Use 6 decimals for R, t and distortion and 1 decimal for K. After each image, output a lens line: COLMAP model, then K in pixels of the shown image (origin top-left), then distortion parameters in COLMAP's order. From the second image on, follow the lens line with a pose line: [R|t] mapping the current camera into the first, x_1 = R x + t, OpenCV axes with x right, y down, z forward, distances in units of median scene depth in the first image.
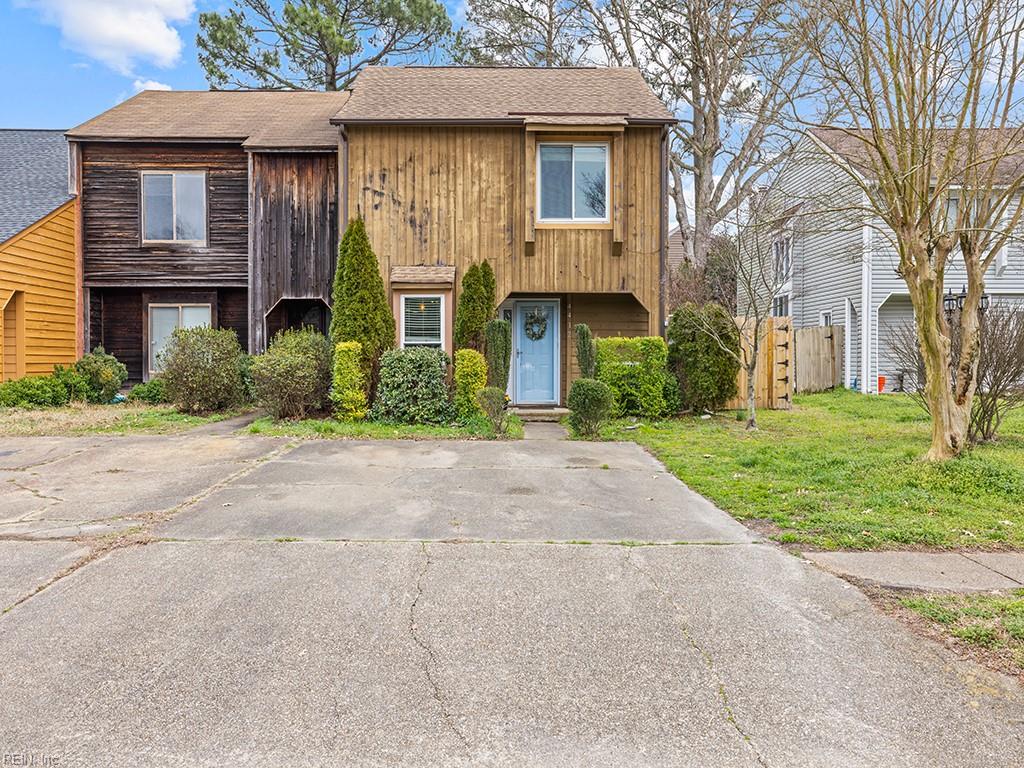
lens RADIAL K [[698.3, 0, 512.0], [0, 698.3, 384.0], [0, 0, 1]] dist [-0.003454, -0.000789]
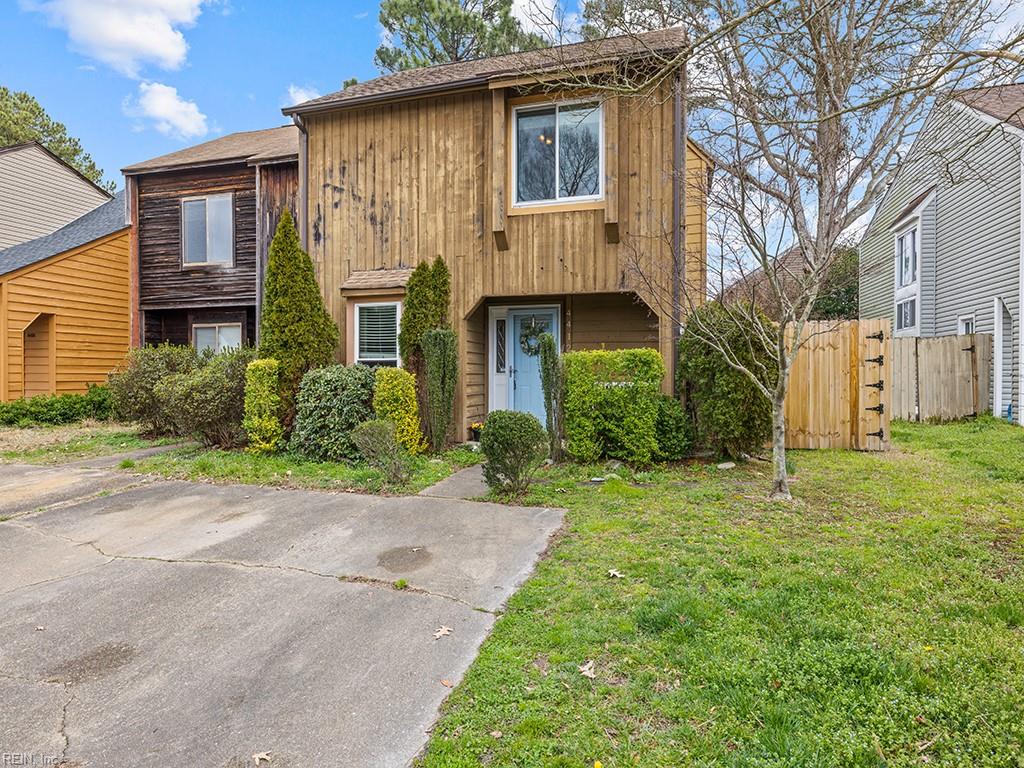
lens RADIAL K [[564.9, 0, 512.0], [0, 564.9, 384.0], [0, 0, 1]] dist [-0.001406, -0.000841]
pose [[0.958437, 0.005620, -0.285248, 0.219594], [-0.010610, 0.999816, -0.015953, -0.020096], [0.285106, 0.018316, 0.958321, 0.385570]]
